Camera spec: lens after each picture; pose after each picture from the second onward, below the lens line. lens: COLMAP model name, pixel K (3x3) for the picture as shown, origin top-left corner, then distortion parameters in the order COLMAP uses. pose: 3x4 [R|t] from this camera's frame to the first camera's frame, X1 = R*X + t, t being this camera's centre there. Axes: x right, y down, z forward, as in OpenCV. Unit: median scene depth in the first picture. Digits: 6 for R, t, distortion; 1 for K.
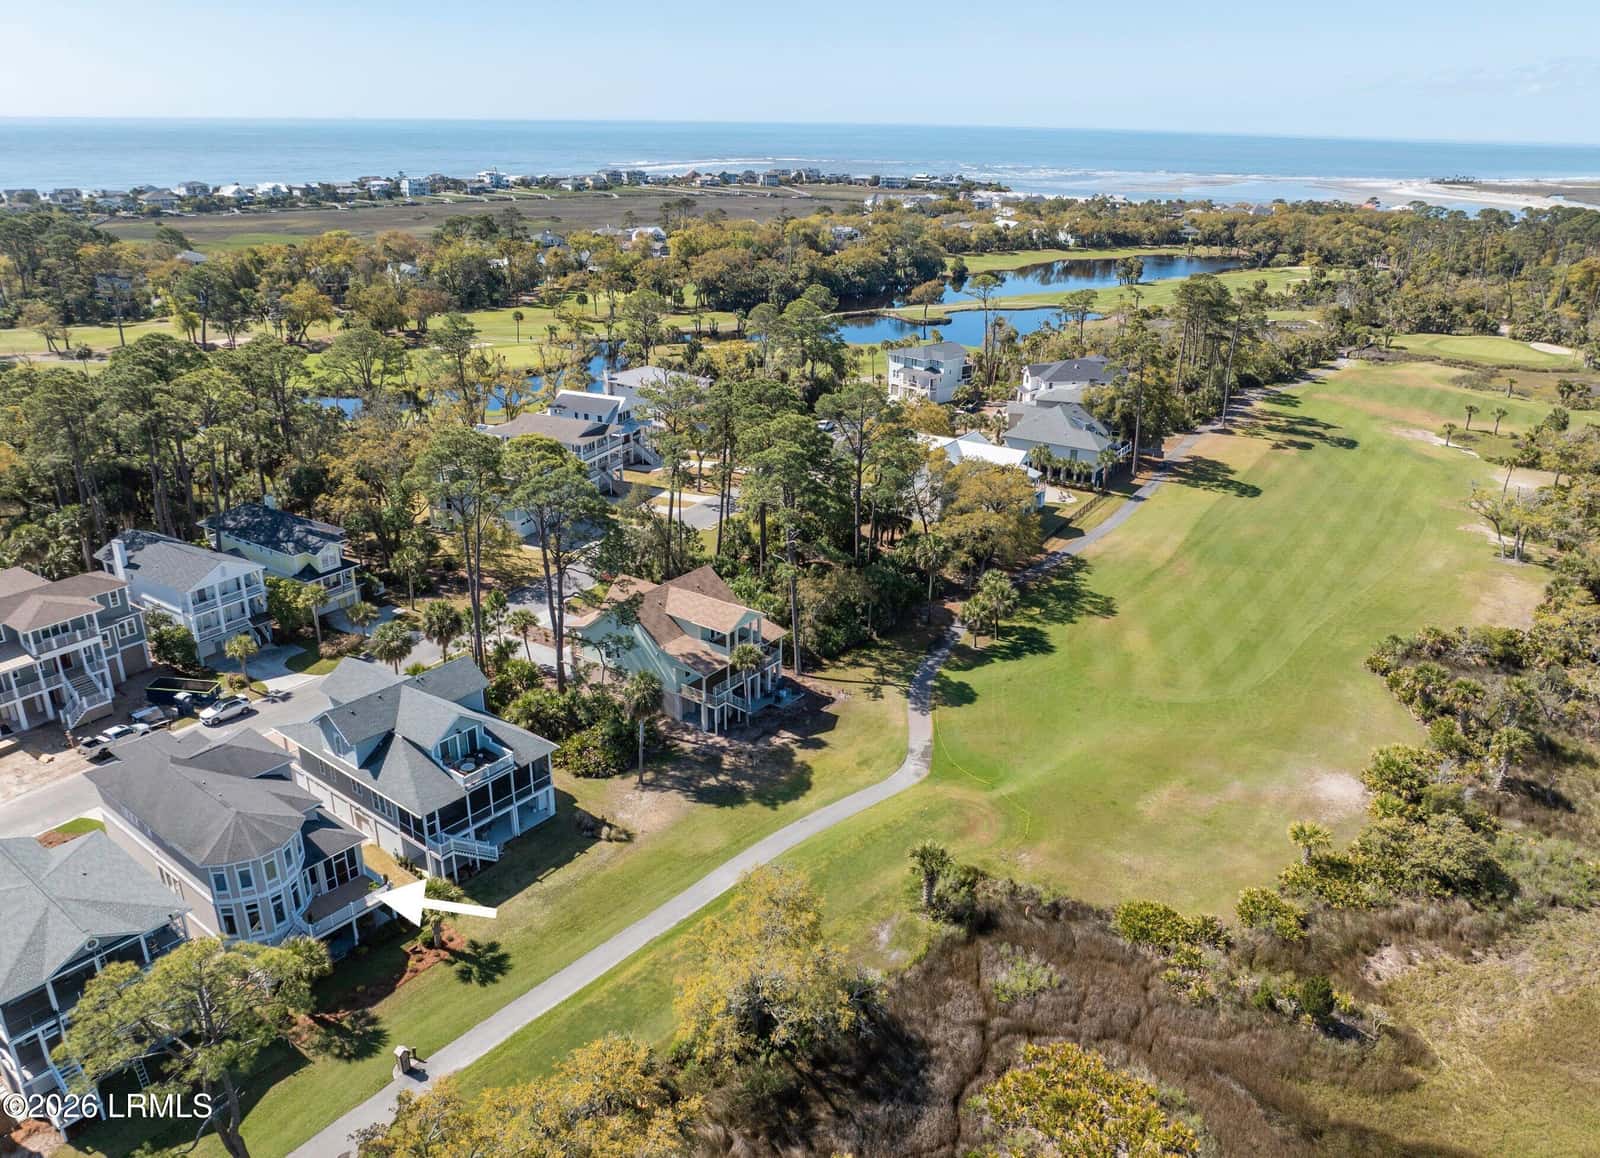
lens RADIAL K [[1172.9, 0, 810.0], [0, 1172.9, 577.9], [0, 0, 1]] dist [-0.035607, 0.011304]
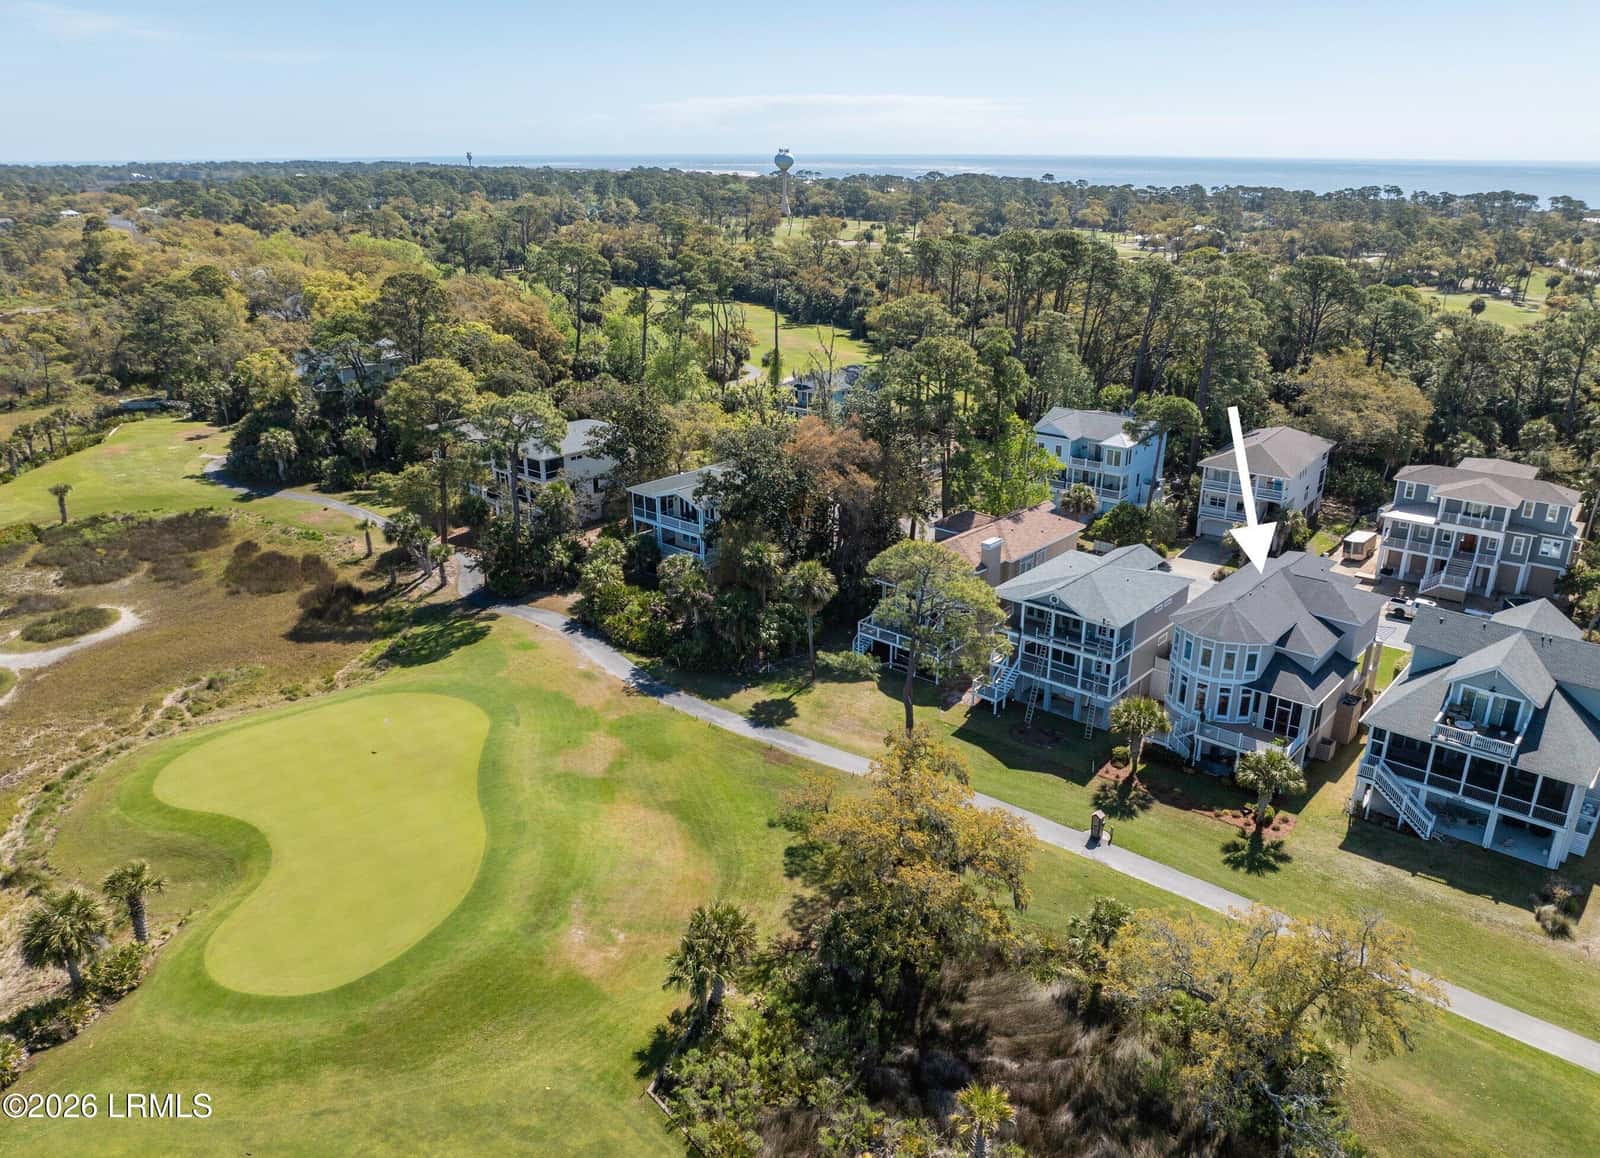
lens RADIAL K [[1172.9, 0, 810.0], [0, 1172.9, 577.9], [0, 0, 1]] dist [-0.035607, 0.011304]
pose [[-0.043587, 0.334889, -0.941249, 0.509353], [-0.377138, 0.866920, 0.325908, -0.024006], [0.925131, 0.369186, 0.088513, 0.502728]]
